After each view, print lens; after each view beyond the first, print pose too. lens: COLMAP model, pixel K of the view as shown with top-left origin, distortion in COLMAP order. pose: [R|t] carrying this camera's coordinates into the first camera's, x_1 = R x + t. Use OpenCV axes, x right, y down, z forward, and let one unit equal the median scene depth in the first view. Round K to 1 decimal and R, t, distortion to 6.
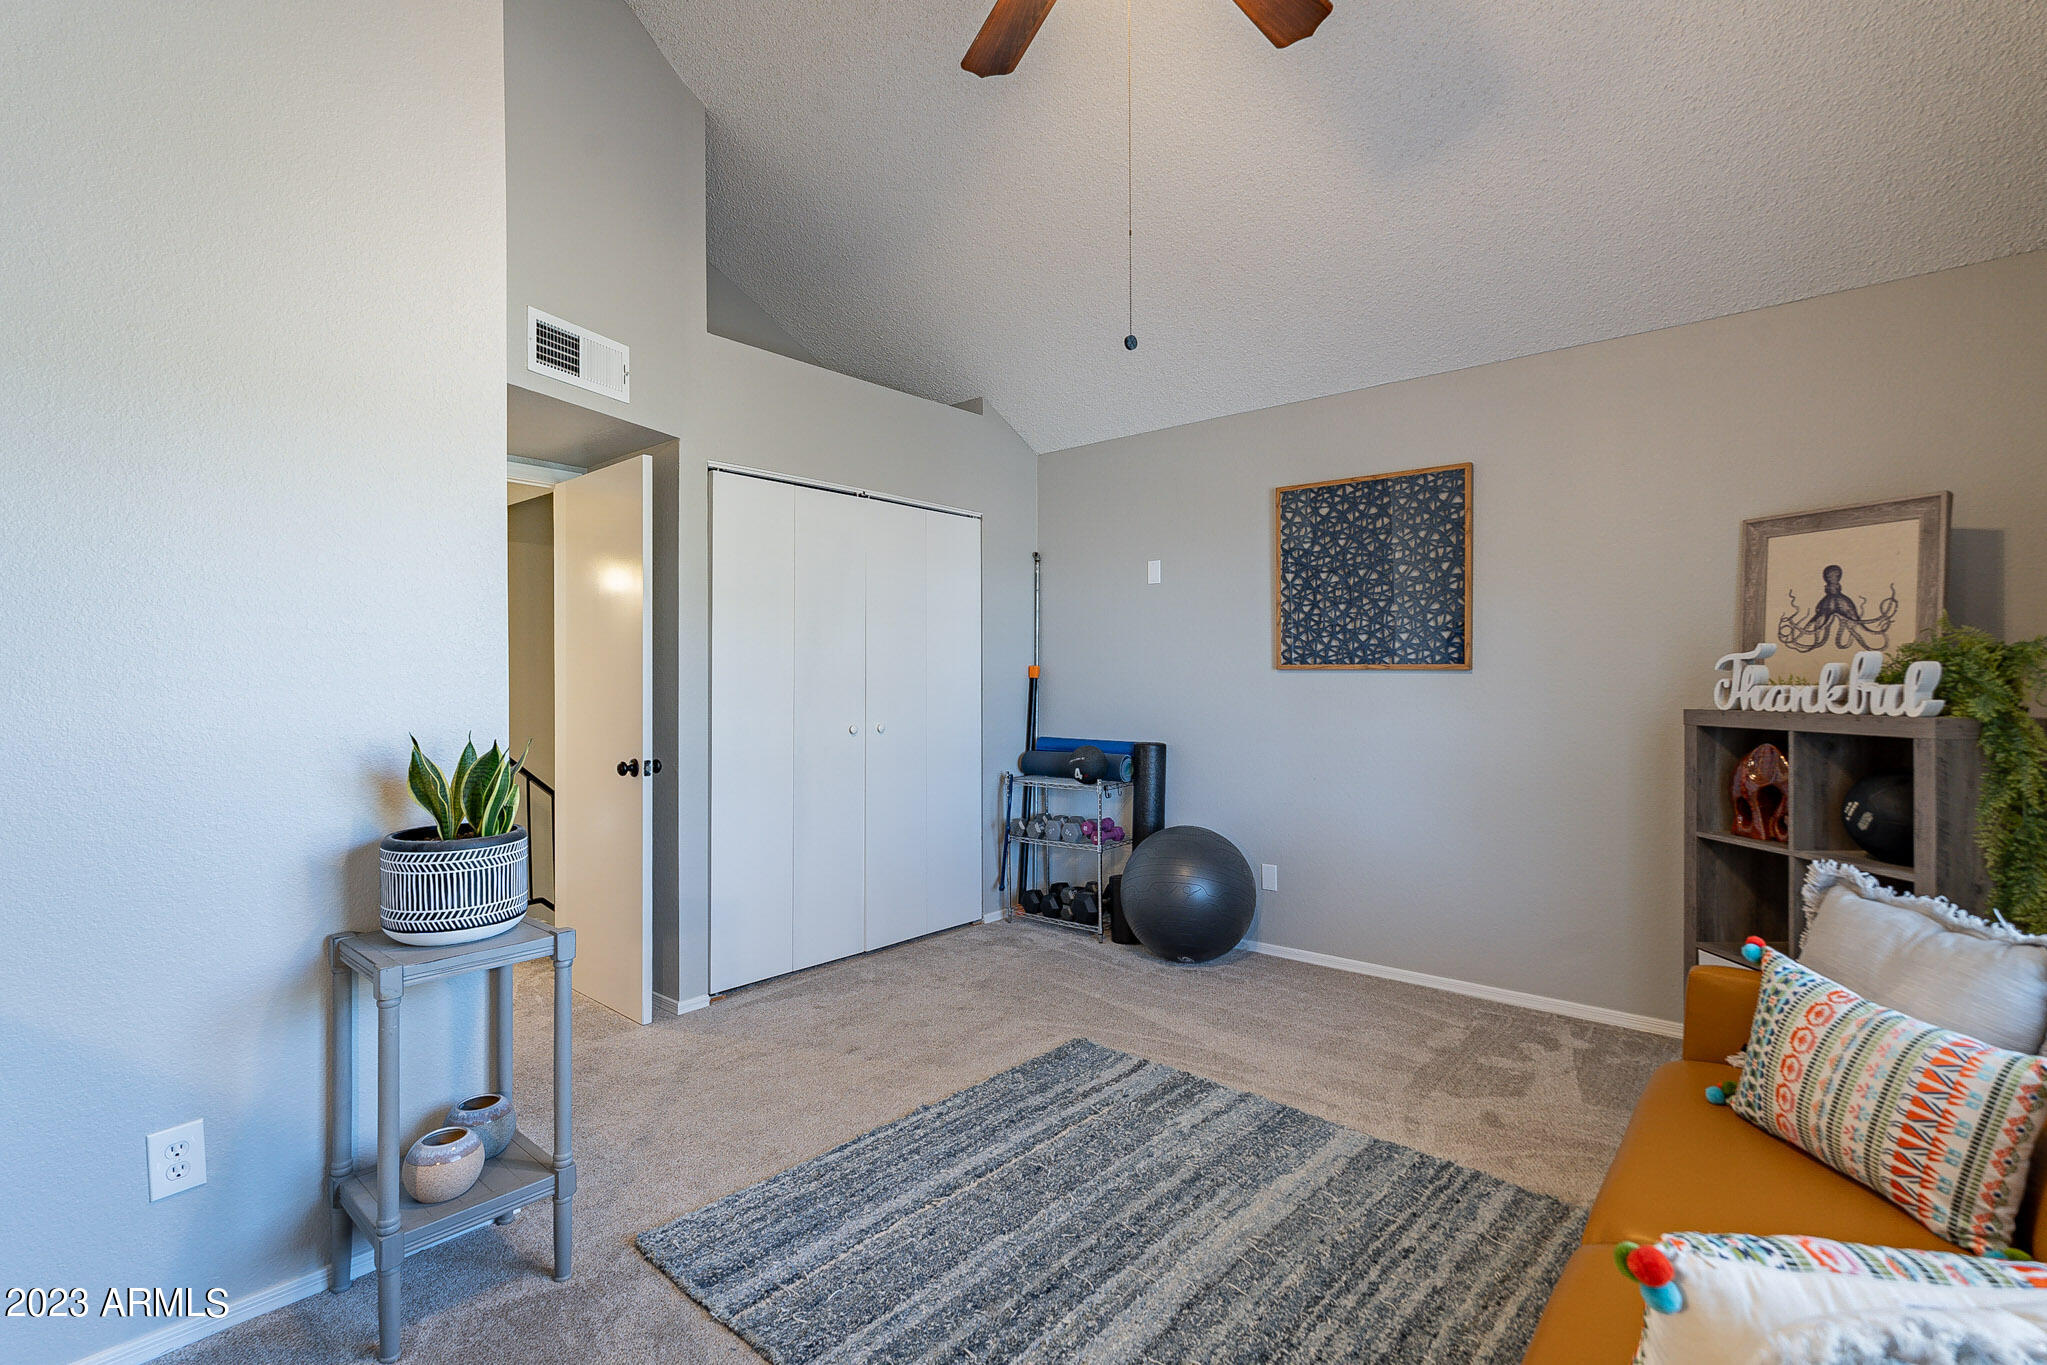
lens RADIAL K [[938.2, 0, 1025.1], [0, 938.2, 699.0], [0, 0, 1]] dist [0.000000, 0.000390]
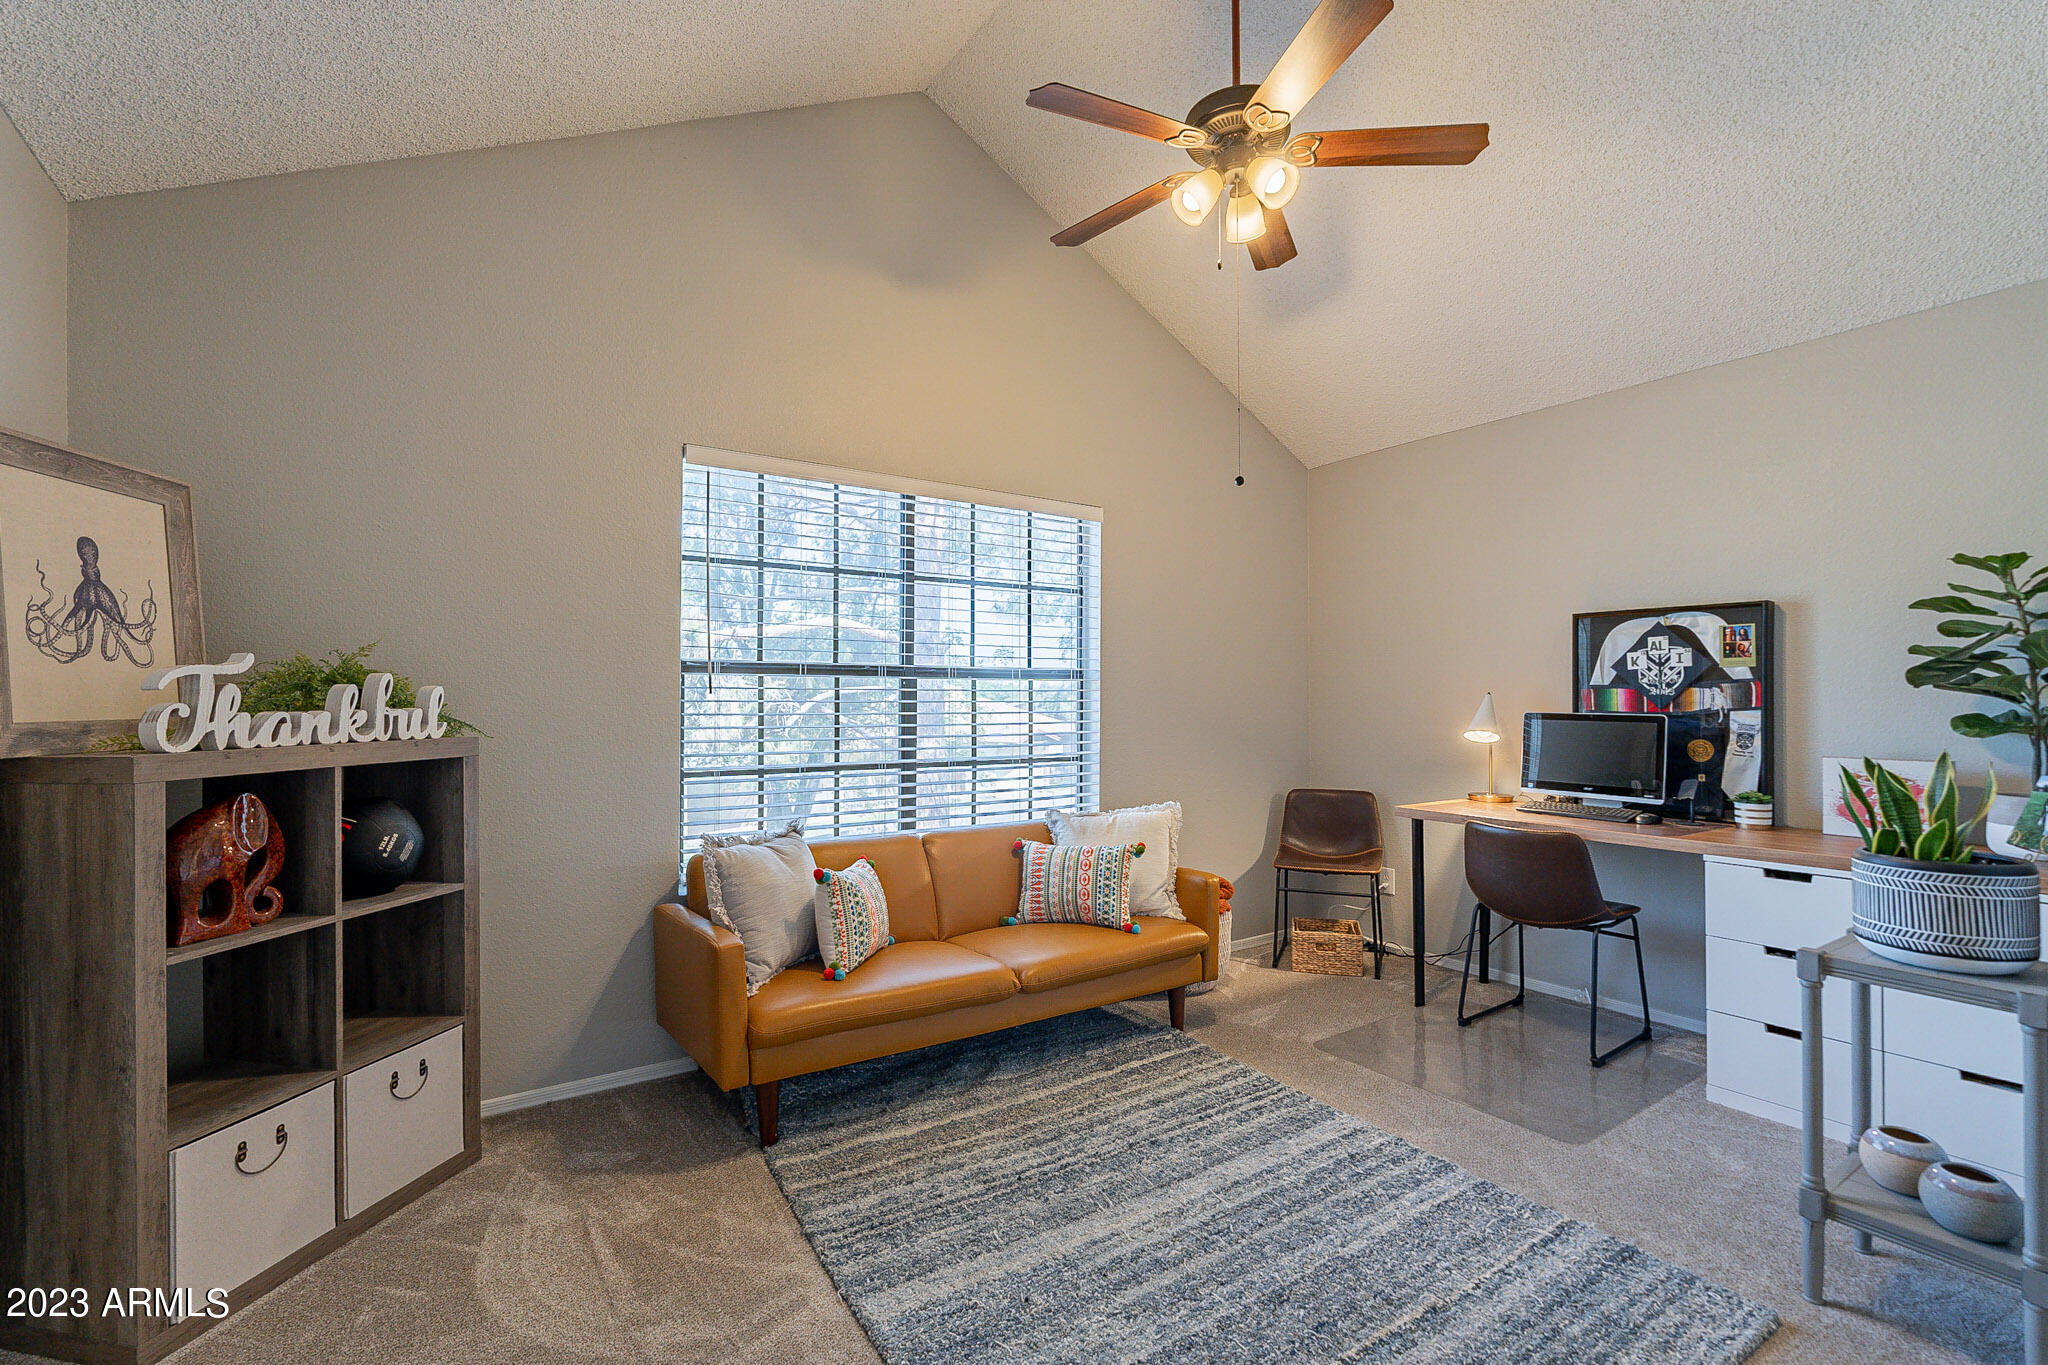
lens RADIAL K [[903.7, 0, 1003.9], [0, 903.7, 677.3], [0, 0, 1]] dist [-0.001118, -0.000012]
pose [[-0.958560, 0.008713, 0.284759, 0.040961], [0.008398, 0.999962, -0.002329, -0.038261], [-0.284769, 0.000159, -0.958596, 1.635892]]
